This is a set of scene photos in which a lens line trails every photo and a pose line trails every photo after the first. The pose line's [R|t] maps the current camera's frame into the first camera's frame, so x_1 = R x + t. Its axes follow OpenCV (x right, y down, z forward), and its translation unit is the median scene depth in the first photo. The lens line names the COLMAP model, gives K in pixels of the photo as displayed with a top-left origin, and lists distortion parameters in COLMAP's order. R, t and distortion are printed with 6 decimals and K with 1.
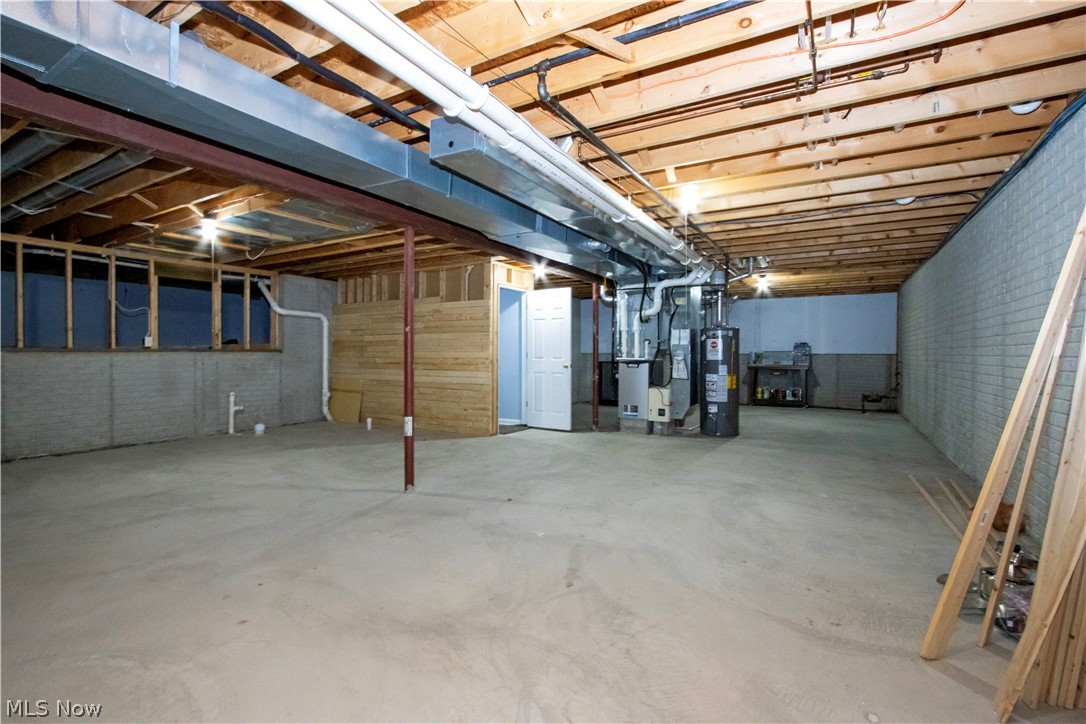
lens RADIAL K [[502.9, 0, 539.9], [0, 502.9, 354.2], [0, 0, 1]] dist [-0.015600, 0.001411]
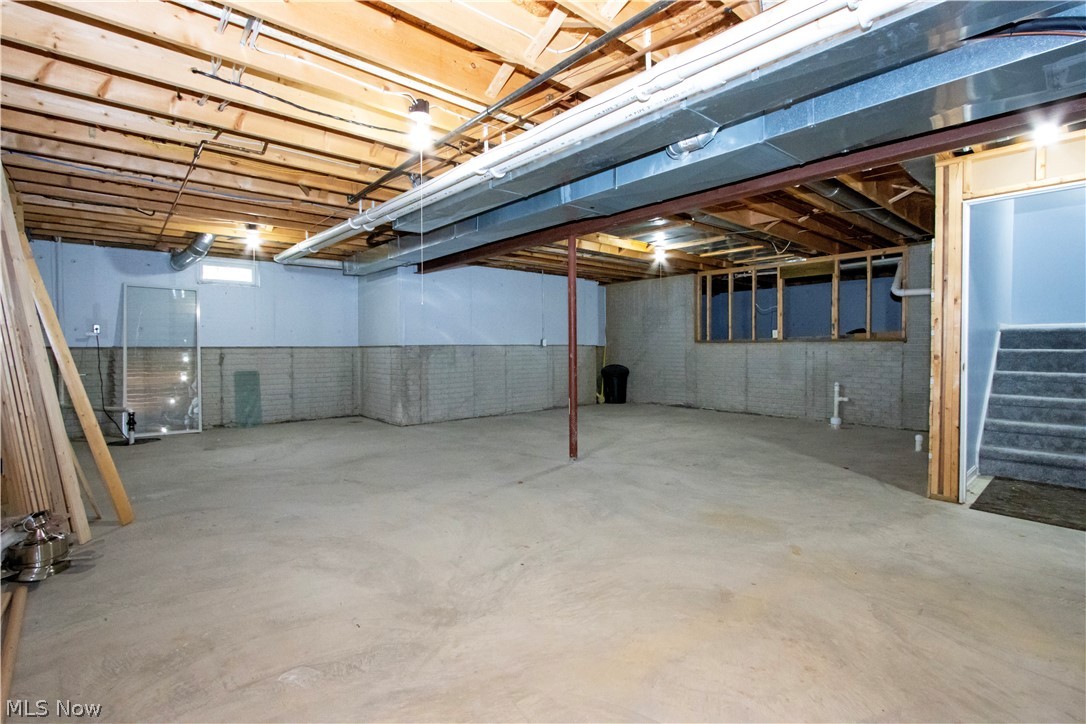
lens RADIAL K [[502.9, 0, 539.9], [0, 502.9, 354.2], [0, 0, 1]] dist [-0.015600, 0.001411]
pose [[-0.324714, 0.018339, -0.945635, 1.050910], [0.003737, 0.999829, 0.018107, 0.000586], [0.945805, 0.002345, -0.324727, 1.571455]]
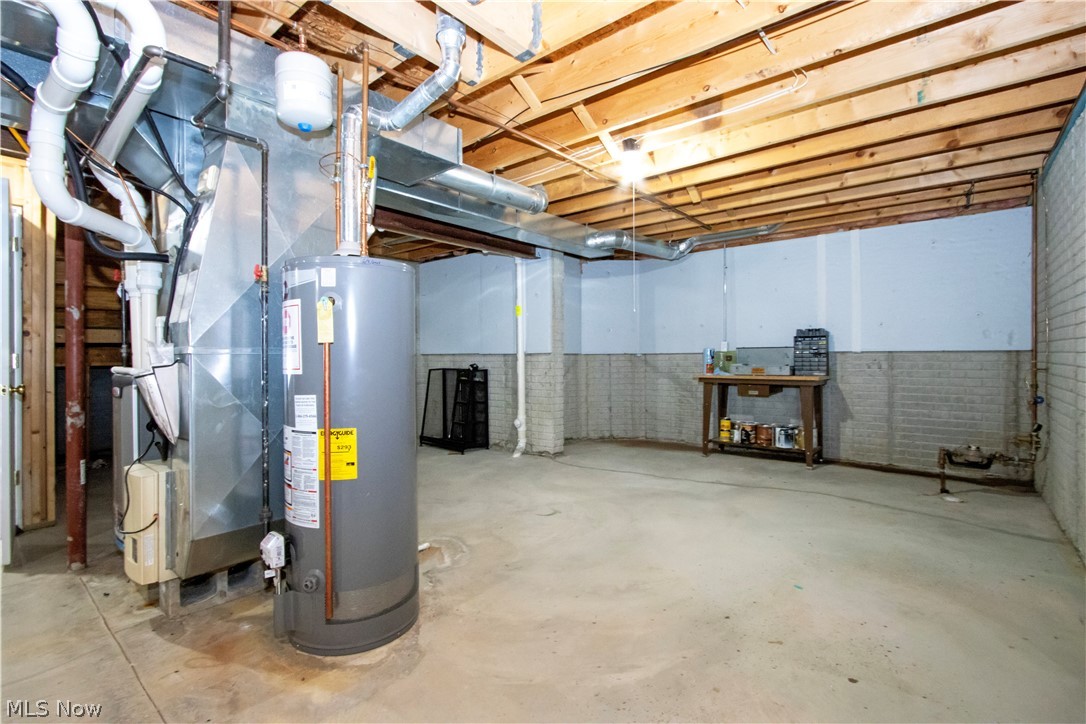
lens RADIAL K [[502.9, 0, 539.9], [0, 502.9, 354.2], [0, 0, 1]] dist [-0.015600, 0.001411]
pose [[0.986795, -0.006287, -0.161853, 0.332863], [0.005157, 0.999959, -0.007400, 0.003478], [0.161893, 0.006467, 0.986787, 0.465473]]
